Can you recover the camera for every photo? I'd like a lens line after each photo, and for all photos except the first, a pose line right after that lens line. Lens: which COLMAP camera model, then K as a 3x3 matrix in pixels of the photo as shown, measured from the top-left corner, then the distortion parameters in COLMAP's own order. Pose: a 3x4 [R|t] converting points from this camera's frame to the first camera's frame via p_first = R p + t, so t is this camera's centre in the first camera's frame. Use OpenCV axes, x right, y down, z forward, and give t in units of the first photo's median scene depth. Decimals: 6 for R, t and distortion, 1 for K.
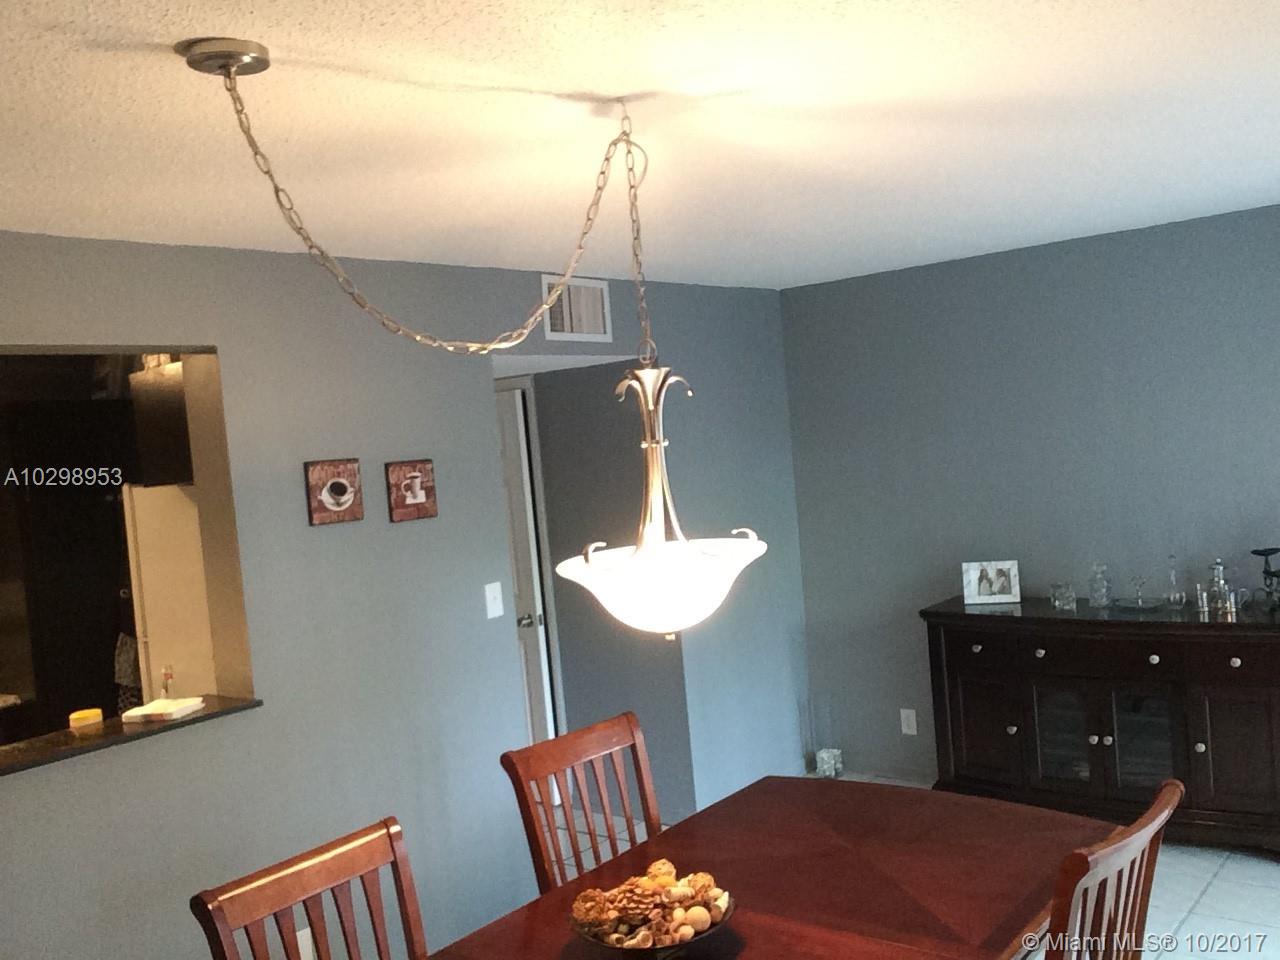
lens RADIAL K [[1173.6, 0, 644.1], [0, 1173.6, 480.5], [0, 0, 1]] dist [-0.008020, -0.012054]
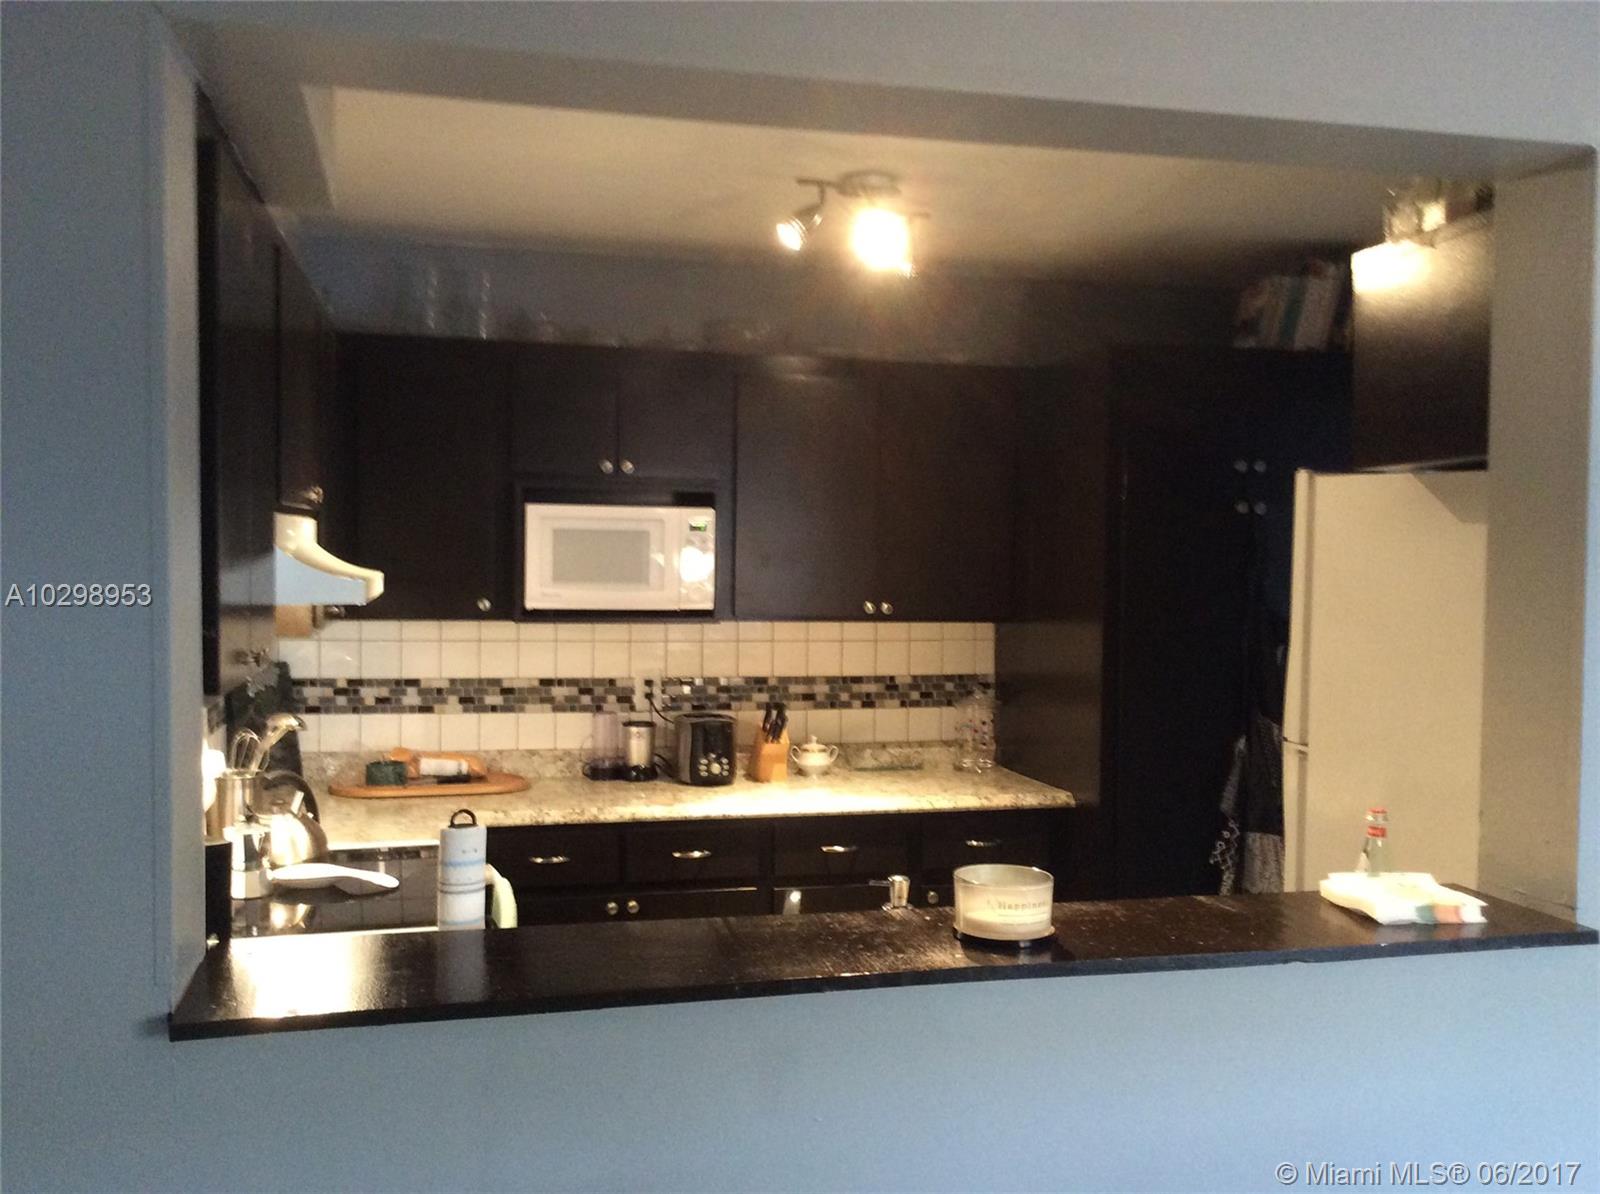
lens RADIAL K [[1448.4, 0, 801.0], [0, 1448.4, 596.9], [0, 0, 1]] dist [-0.000705, 0.000000]
pose [[0.786716, 0.121943, -0.605151, -0.234131], [-0.106261, 0.992414, 0.061837, 0.053497], [0.608101, 0.015656, 0.793706, 0.344055]]
